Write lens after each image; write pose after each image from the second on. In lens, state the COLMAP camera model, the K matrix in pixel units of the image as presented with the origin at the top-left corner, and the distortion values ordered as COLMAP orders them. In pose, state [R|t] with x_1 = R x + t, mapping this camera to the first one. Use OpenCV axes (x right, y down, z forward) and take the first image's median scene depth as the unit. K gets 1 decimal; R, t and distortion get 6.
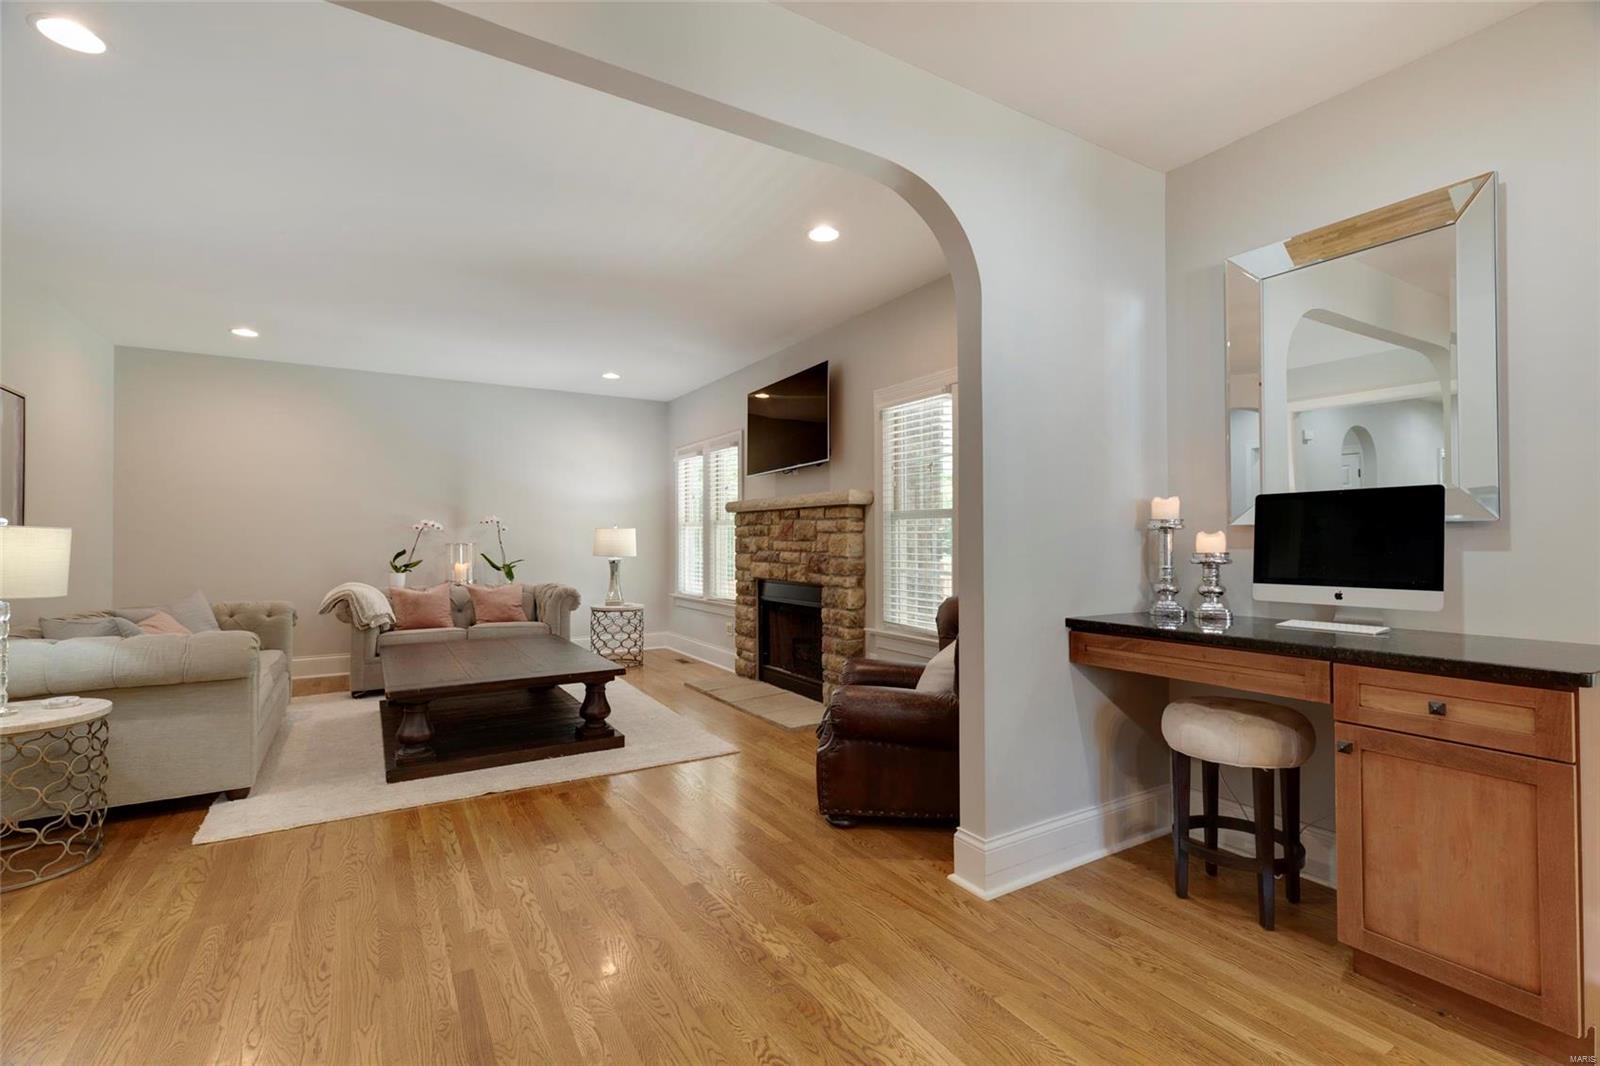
lens RADIAL K [[712.9, 0, 796.2], [0, 712.9, 534.0], [0, 0, 1]] dist [-0.000346, 0.001658]
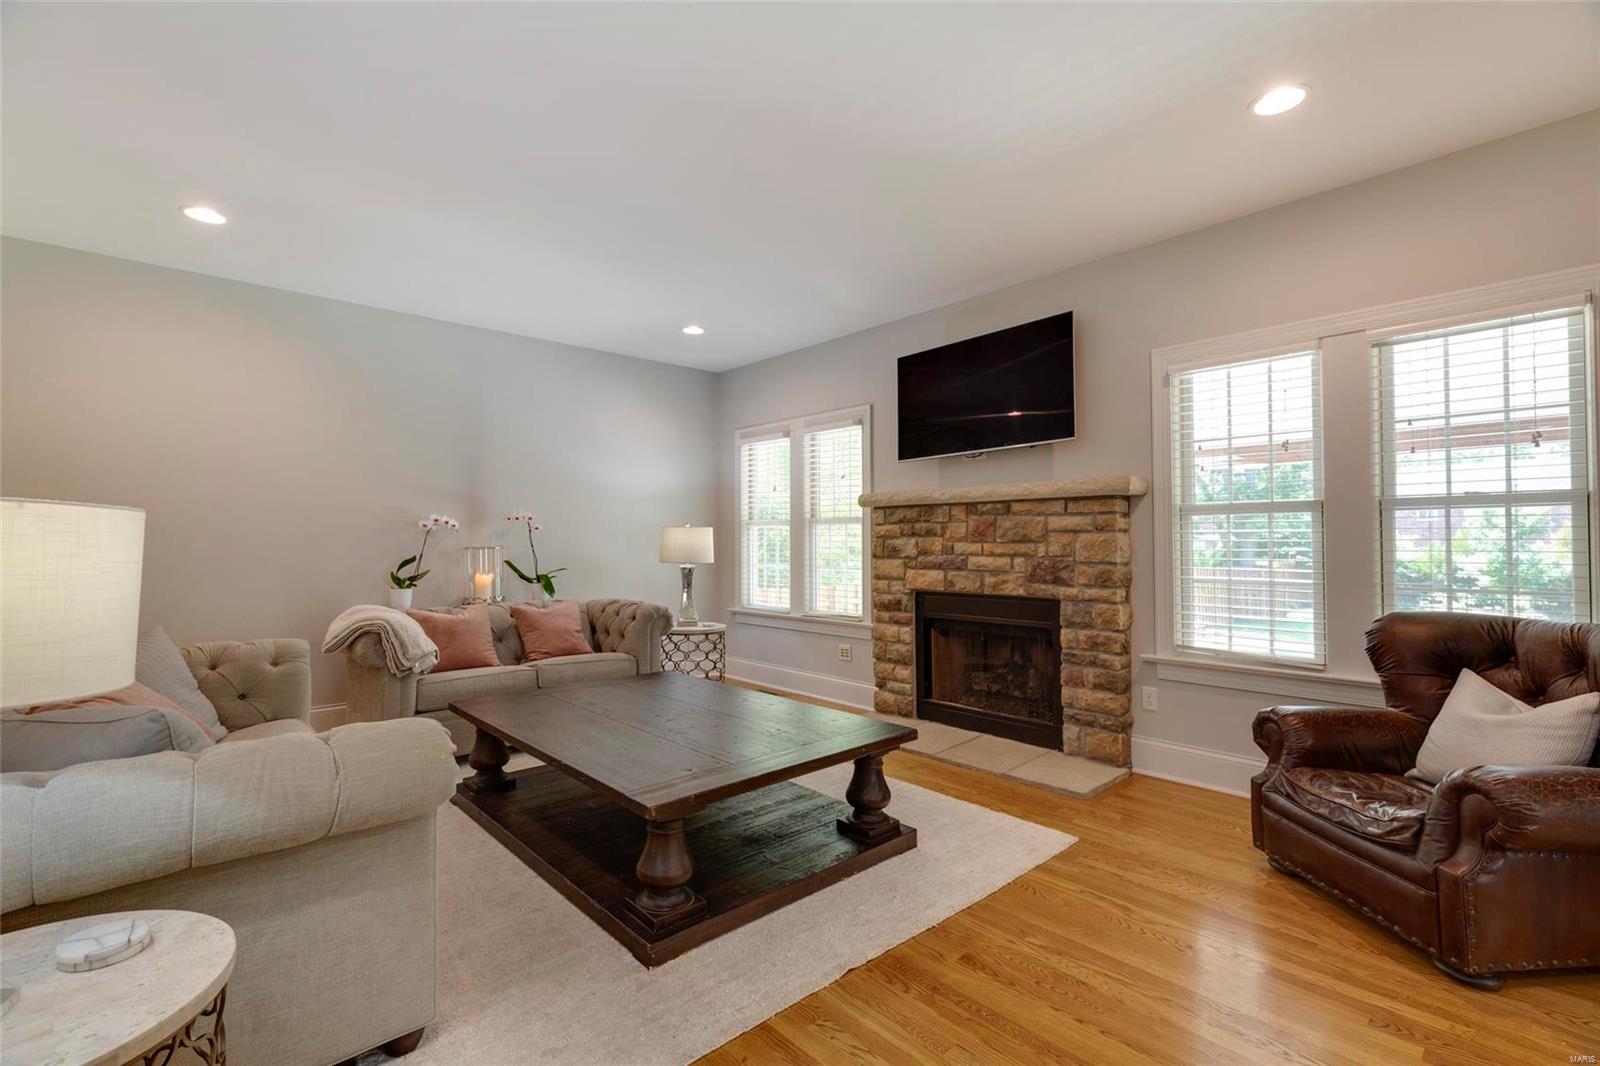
lens RADIAL K [[712.9, 0, 793.5], [0, 712.9, 529.0], [0, 0, 1]] dist [-0.000346, 0.001658]
pose [[0.980569, 0.003045, 0.196151, -0.373754], [-0.000839, 0.999935, -0.011327, 0.003731], [-0.196173, 0.010942, 0.980508, 0.270900]]
